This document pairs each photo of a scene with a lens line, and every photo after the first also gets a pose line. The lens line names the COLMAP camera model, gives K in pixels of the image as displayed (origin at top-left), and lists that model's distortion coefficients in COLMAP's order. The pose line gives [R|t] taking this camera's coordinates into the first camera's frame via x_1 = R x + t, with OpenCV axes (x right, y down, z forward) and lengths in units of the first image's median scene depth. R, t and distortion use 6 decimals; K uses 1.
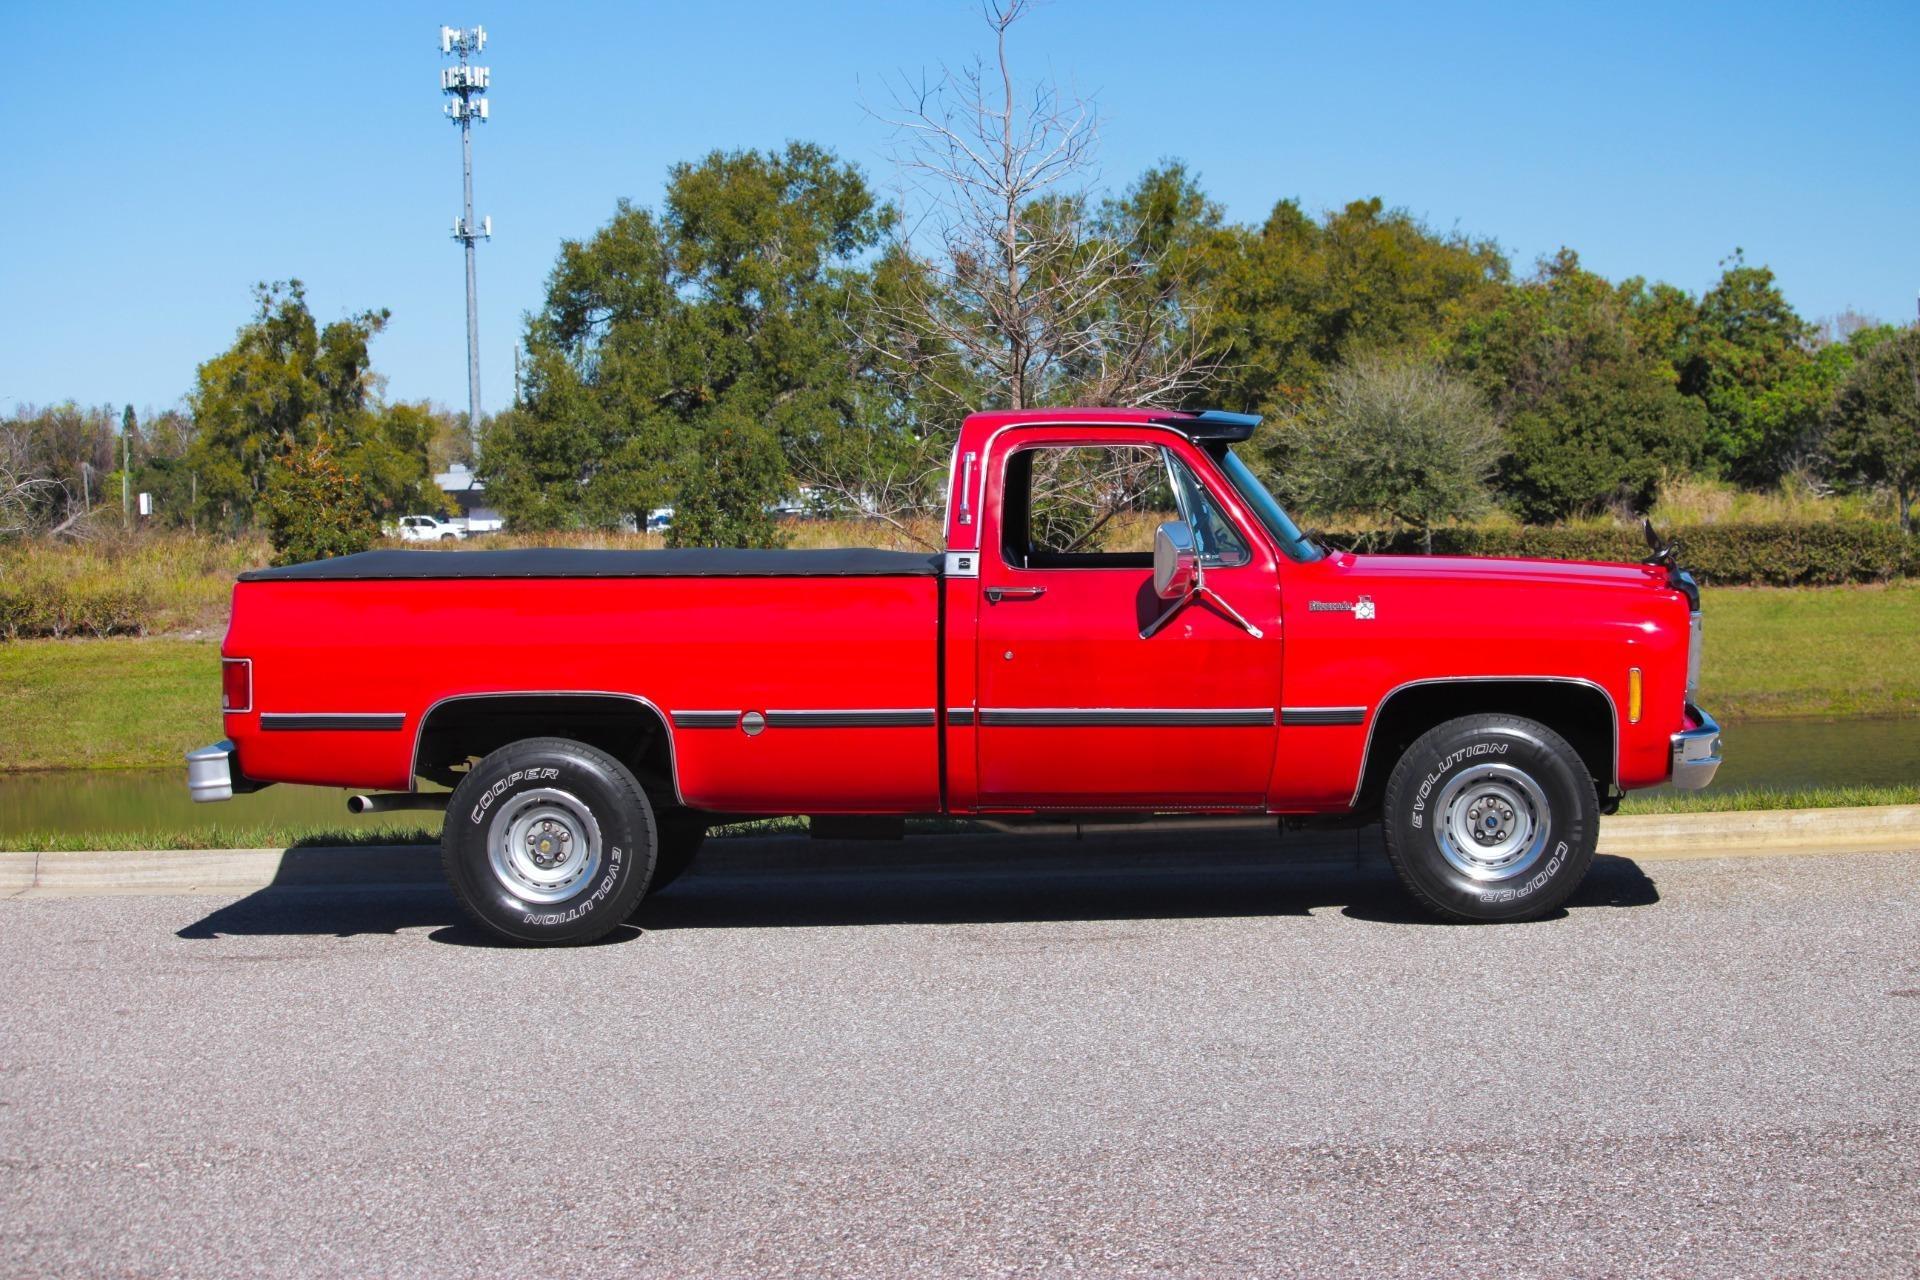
lens RADIAL K [[4953.8, 0, 957.9], [0, 4953.8, 623.0], [0, 0, 1]] dist [-0.417583, 0.000000]
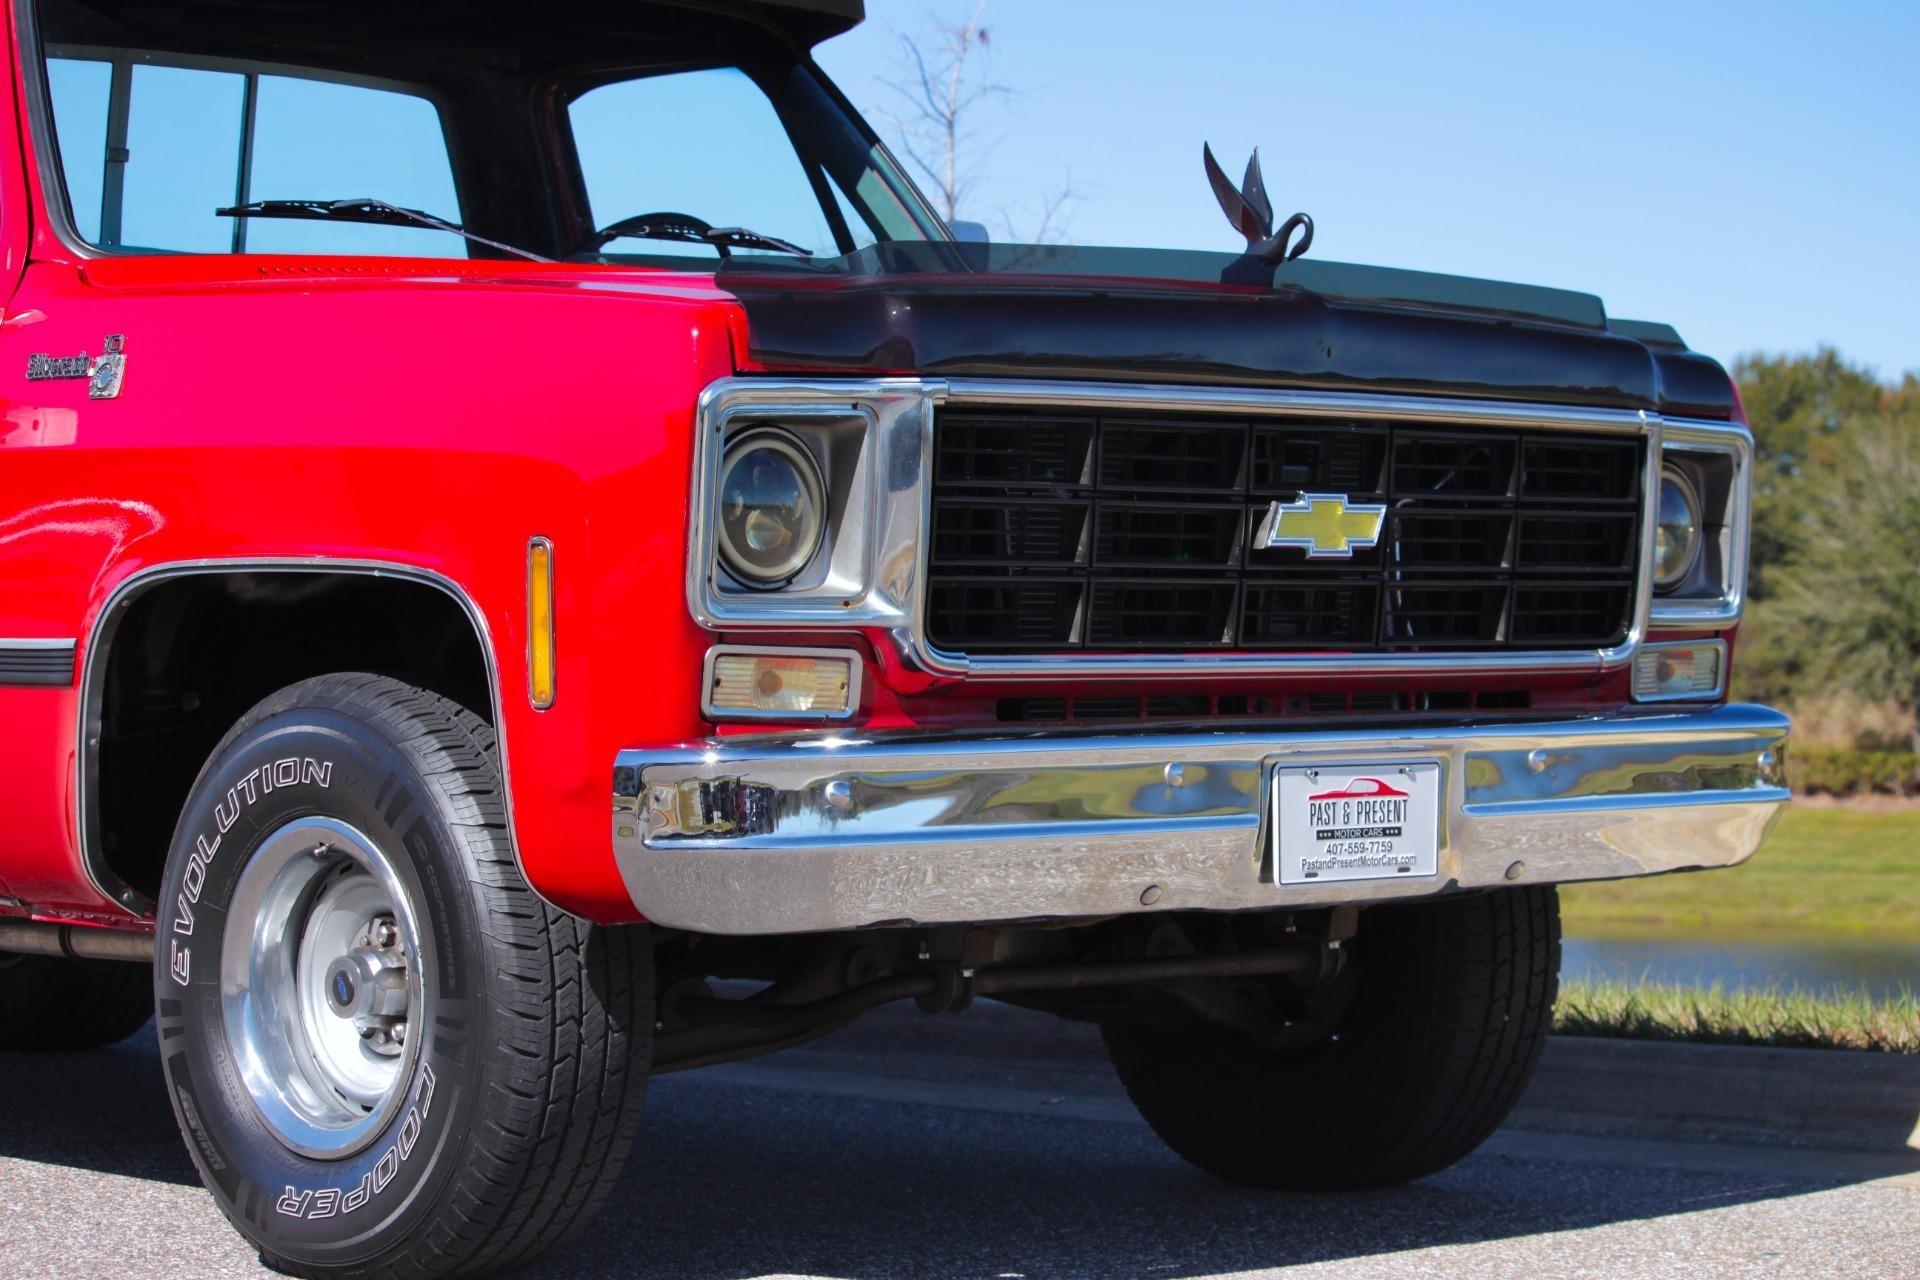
lens RADIAL K [[4953.8, 0, 970.7], [0, 4953.8, 630.5], [0, 0, 1]] dist [-0.417583, 0.000000]
pose [[0.741191, 0.024428, -0.670850, 0.366521], [-0.054077, 0.998263, -0.023397, 0.020887], [0.669113, 0.053619, 0.741224, 0.764538]]
